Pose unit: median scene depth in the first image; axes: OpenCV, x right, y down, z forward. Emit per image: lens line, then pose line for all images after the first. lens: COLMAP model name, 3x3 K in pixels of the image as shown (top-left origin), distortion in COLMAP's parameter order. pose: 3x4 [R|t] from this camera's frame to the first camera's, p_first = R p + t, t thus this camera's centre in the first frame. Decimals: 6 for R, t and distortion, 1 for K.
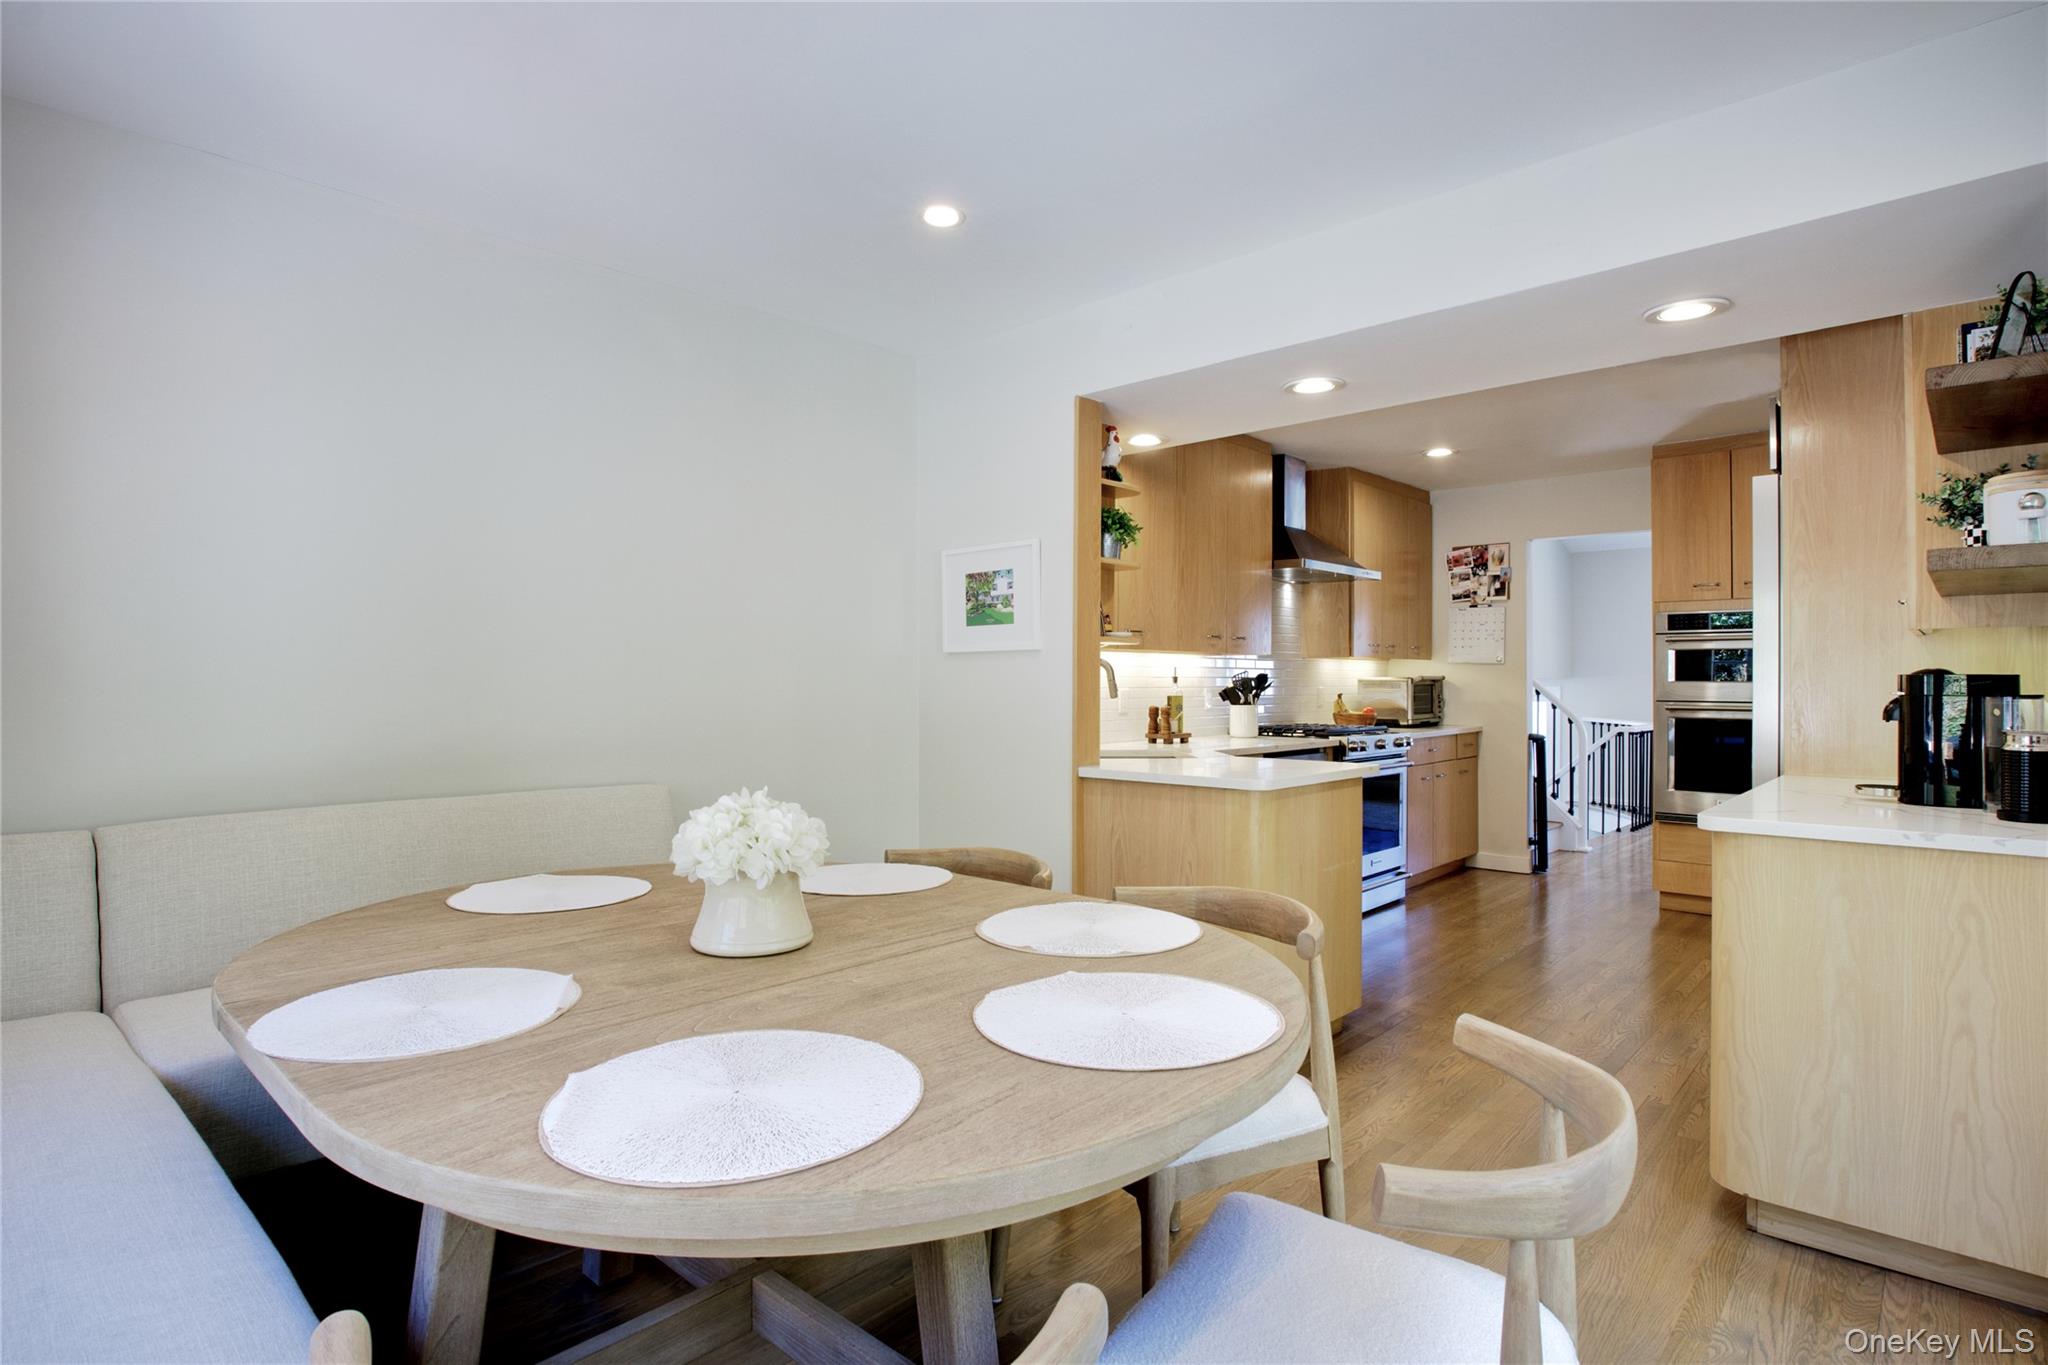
lens RADIAL K [[1043.1, 0, 1024.0], [0, 1043.1, 682.5], [0, 0, 1]] dist [-0.035542, 0.000446]
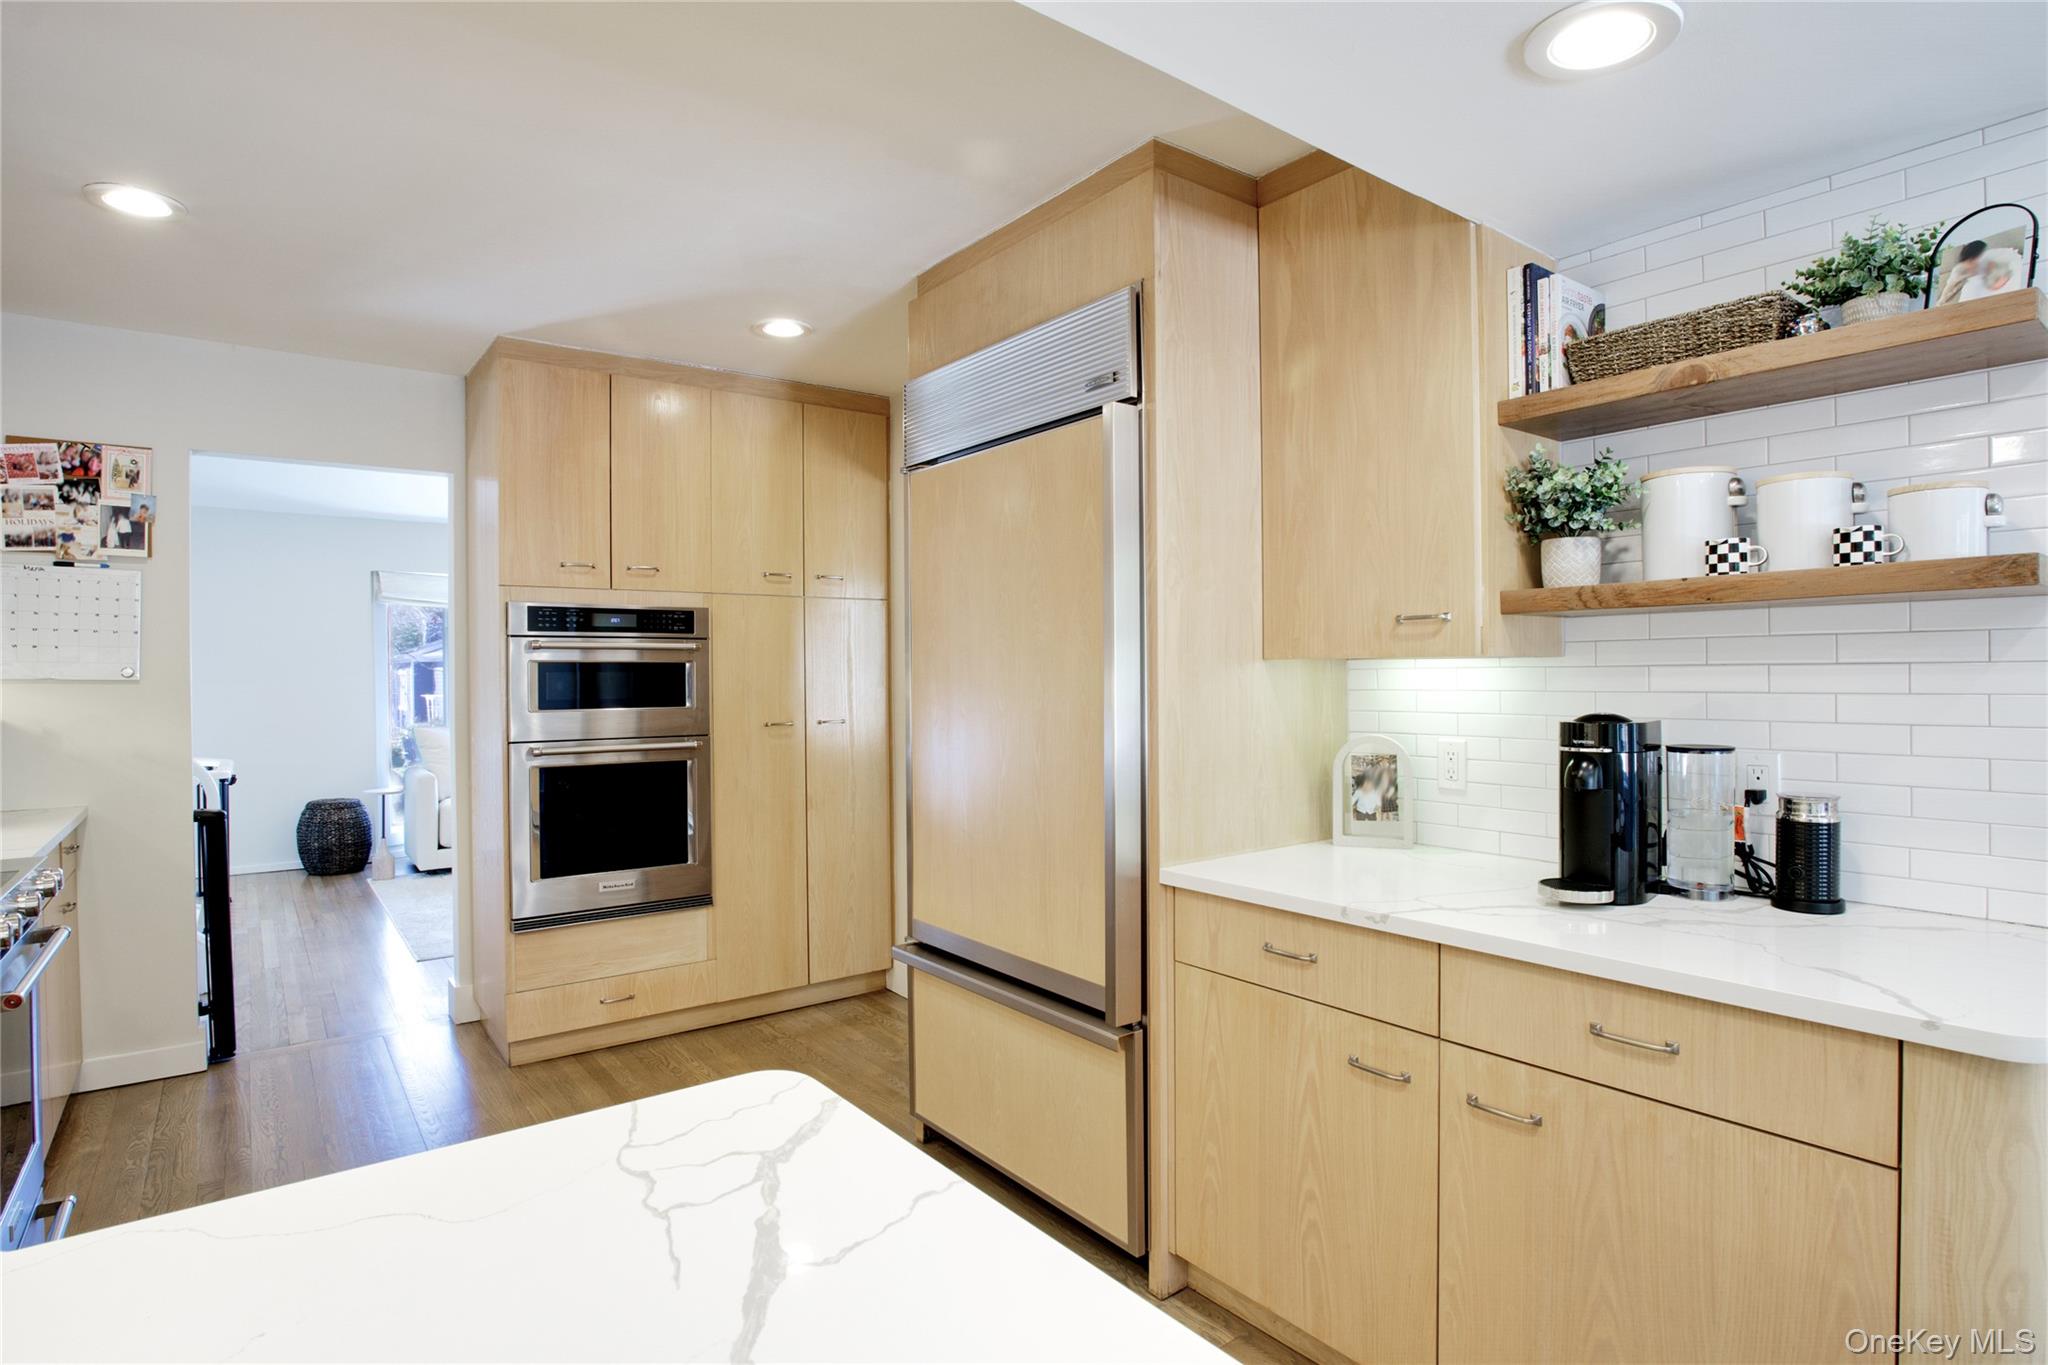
lens RADIAL K [[1043.1, 0, 1024.0], [0, 1043.1, 682.5], [0, 0, 1]] dist [-0.035542, 0.000446]
pose [[0.156134, -0.011890, 0.987664, 0.033010], [0.009718, 0.999898, 0.010501, -0.018489], [-0.987688, 0.007959, 0.156234, 0.485930]]
